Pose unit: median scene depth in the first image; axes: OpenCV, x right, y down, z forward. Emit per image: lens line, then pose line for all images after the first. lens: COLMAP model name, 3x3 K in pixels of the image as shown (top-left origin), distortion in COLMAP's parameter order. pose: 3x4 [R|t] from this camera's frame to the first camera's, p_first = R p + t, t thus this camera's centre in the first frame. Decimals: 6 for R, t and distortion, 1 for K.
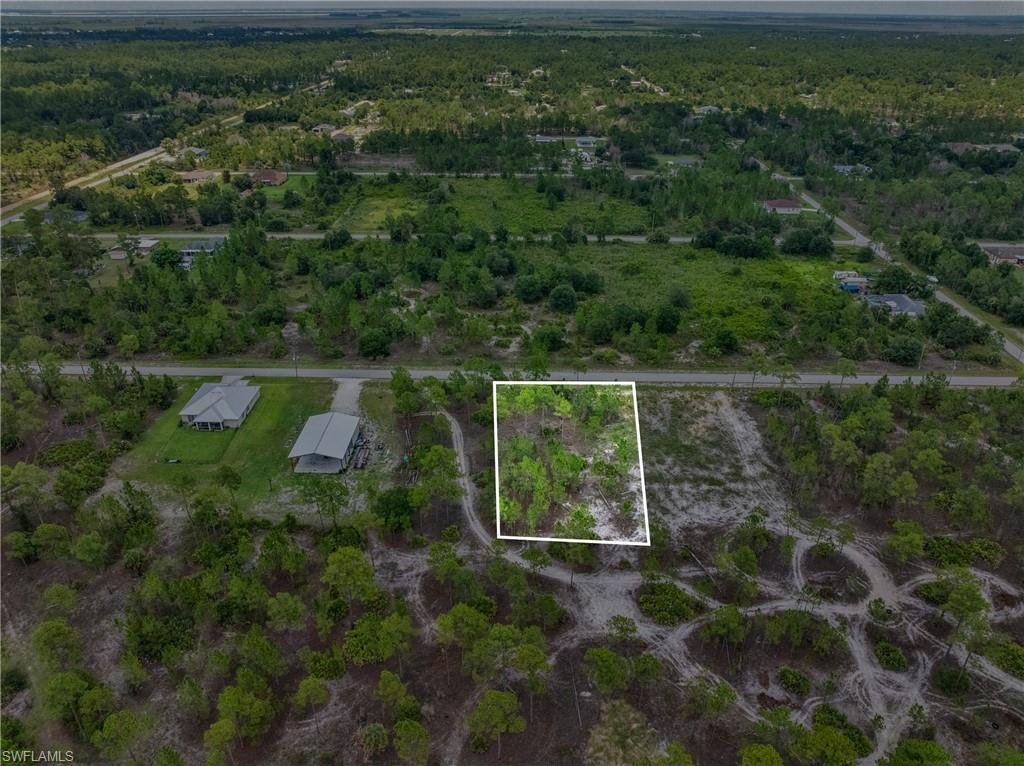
lens RADIAL K [[719.2, 0, 513.5], [0, 719.2, 379.6], [0, 0, 1]] dist [-0.040273, 0.006460]
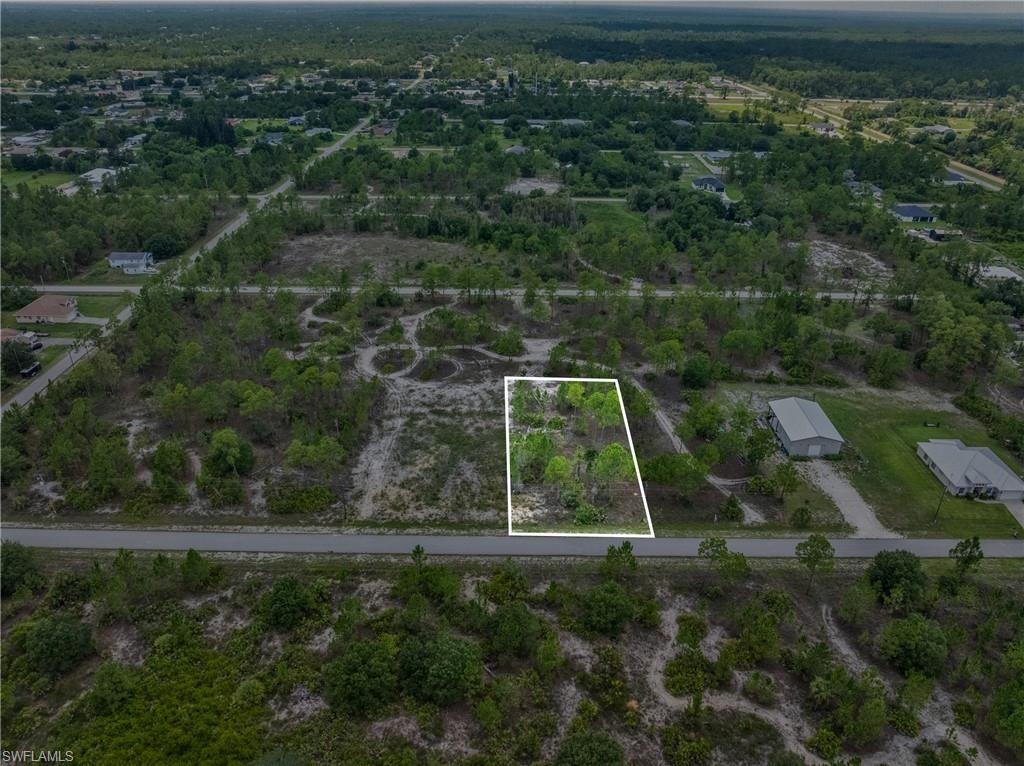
lens RADIAL K [[719.2, 0, 515.7], [0, 719.2, 381.9], [0, 0, 1]] dist [-0.040273, 0.006460]
pose [[-0.999826, -0.005344, -0.017893, 0.152495], [-0.017815, 0.560296, 0.828101, -0.709993], [0.005600, 0.828275, -0.560293, 1.367280]]
